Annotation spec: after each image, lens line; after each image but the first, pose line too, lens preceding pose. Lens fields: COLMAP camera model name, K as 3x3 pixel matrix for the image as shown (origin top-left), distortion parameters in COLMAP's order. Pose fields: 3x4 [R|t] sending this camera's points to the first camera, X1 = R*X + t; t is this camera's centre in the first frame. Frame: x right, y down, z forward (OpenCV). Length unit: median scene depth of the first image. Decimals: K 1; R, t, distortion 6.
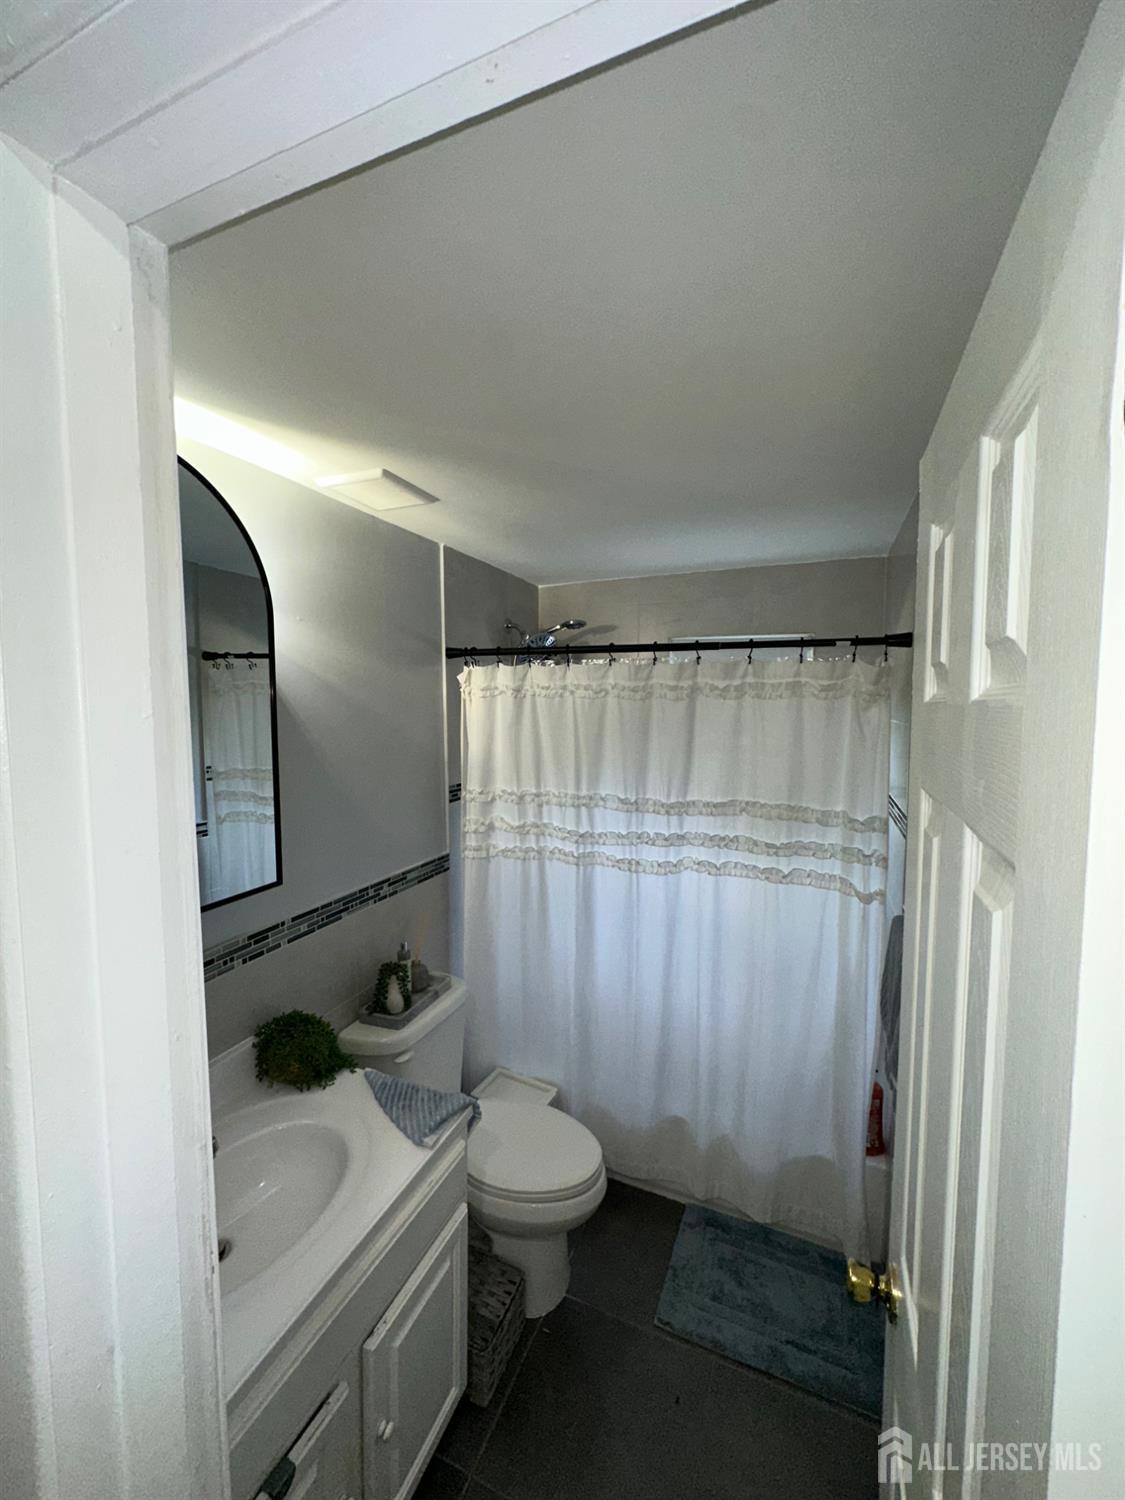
lens RADIAL K [[594.4, 0, 562.5], [0, 594.4, 750.0], [0, 0, 1]] dist [-0.003286, 0.000446]
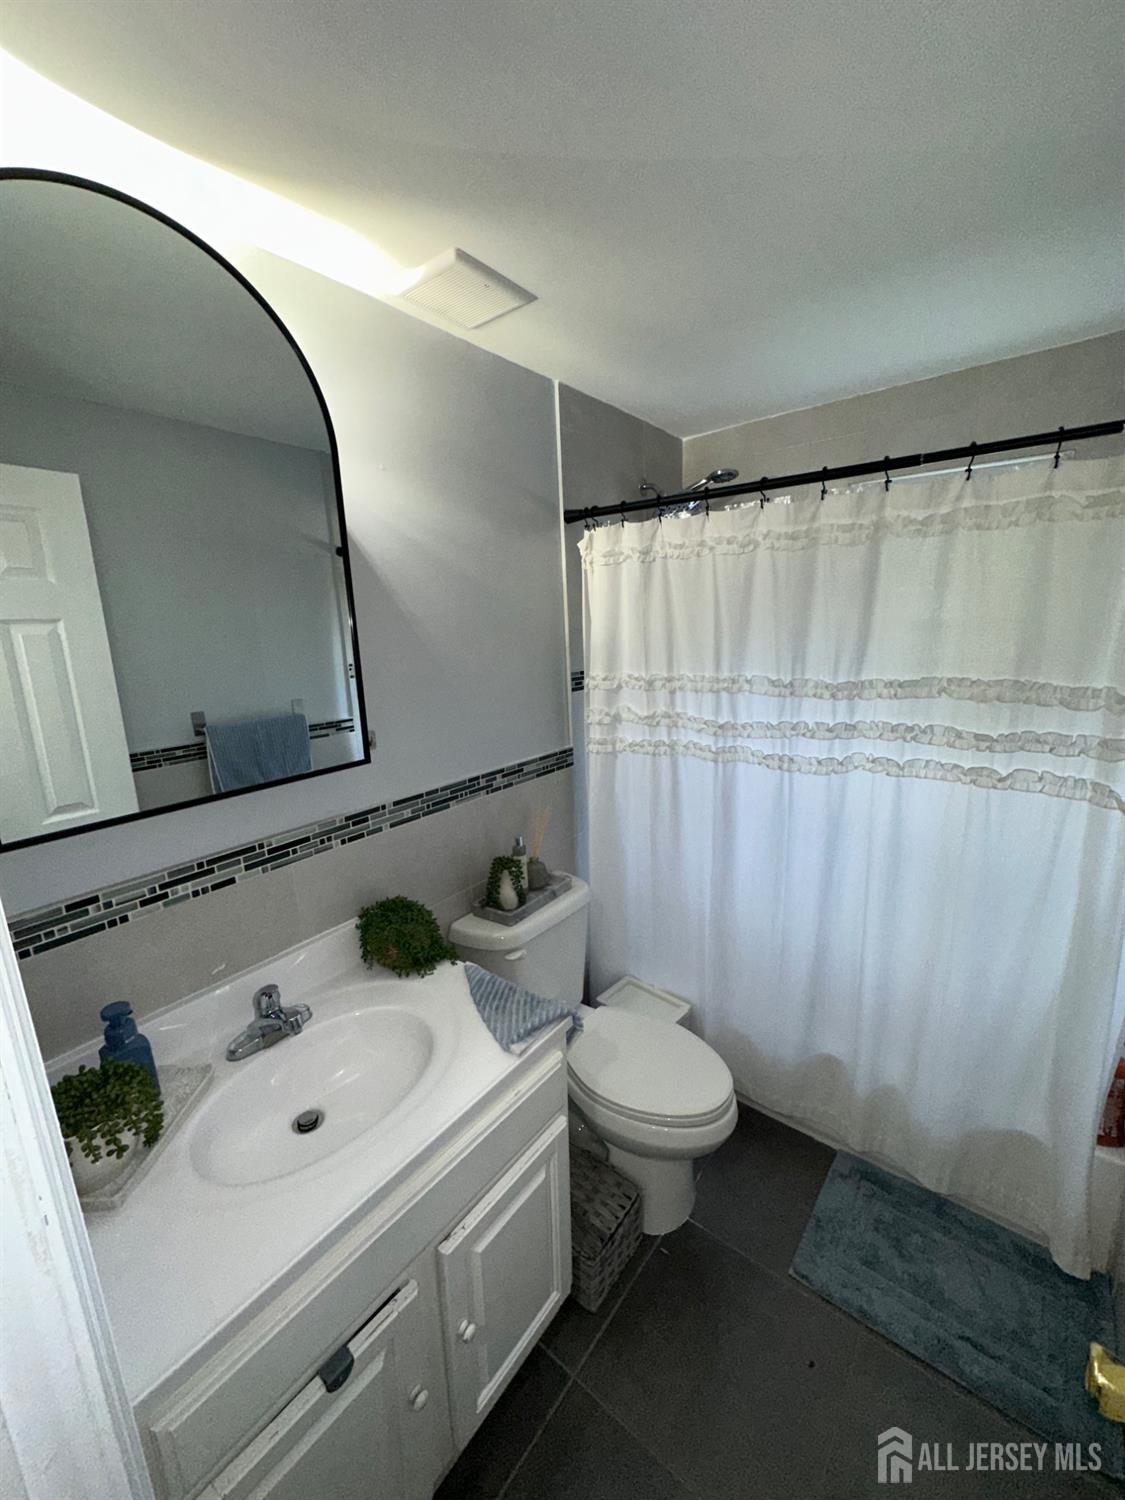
lens RADIAL K [[594.4, 0, 562.5], [0, 594.4, 750.0], [0, 0, 1]] dist [-0.003286, 0.000446]
pose [[0.963074, 0.019021, -0.268565, 0.046988], [0.017811, 0.990816, 0.134043, 0.067814], [0.268648, -0.133876, 0.953890, 0.156738]]
